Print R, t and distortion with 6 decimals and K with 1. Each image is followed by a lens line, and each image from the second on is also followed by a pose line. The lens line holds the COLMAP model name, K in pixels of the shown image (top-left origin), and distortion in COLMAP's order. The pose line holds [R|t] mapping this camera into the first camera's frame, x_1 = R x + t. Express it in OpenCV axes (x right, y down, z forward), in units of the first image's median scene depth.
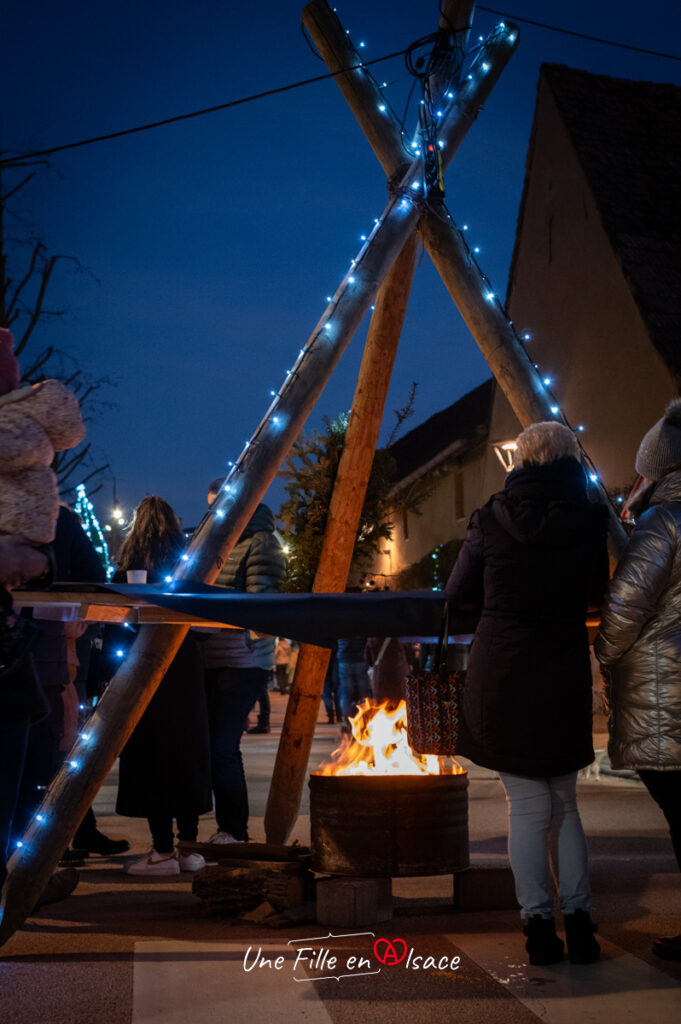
lens RADIAL K [[1577.3, 0, 338.2], [0, 1577.3, 548.3], [0, 0, 1]] dist [0.014760, -0.014659]
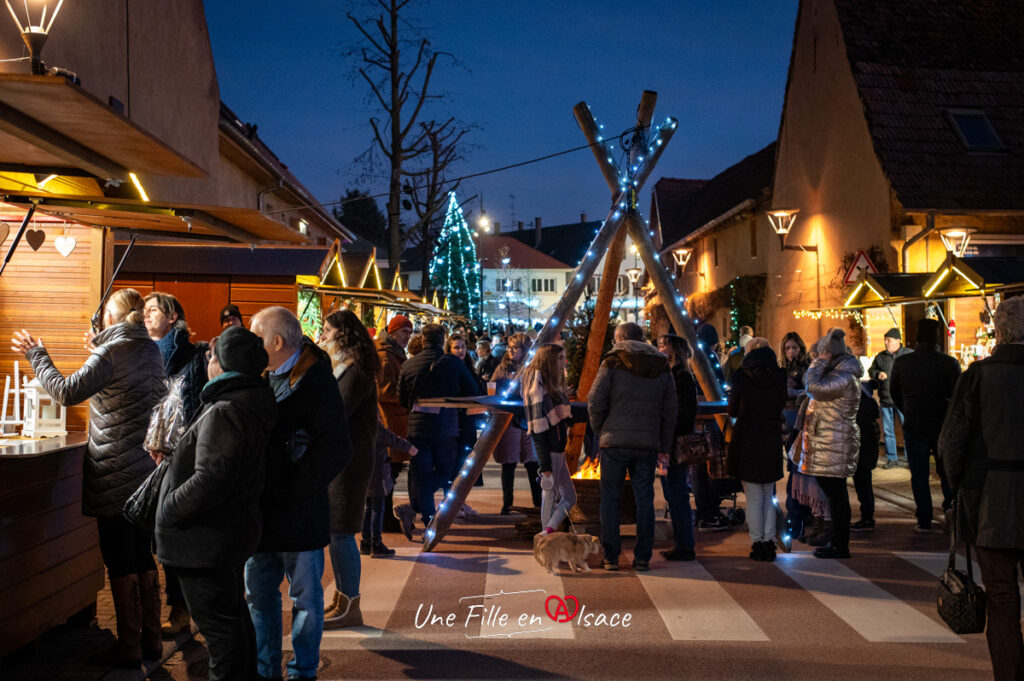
lens RADIAL K [[1491.8, 0, 512.0], [0, 1491.8, 340.5], [0, 0, 1]] dist [0.010208, 0.007268]
pose [[0.992762, 0.015418, -0.119109, 0.041402], [-0.006582, 0.997219, 0.074230, -0.056329], [0.119922, -0.072909, 0.990103, -0.294861]]
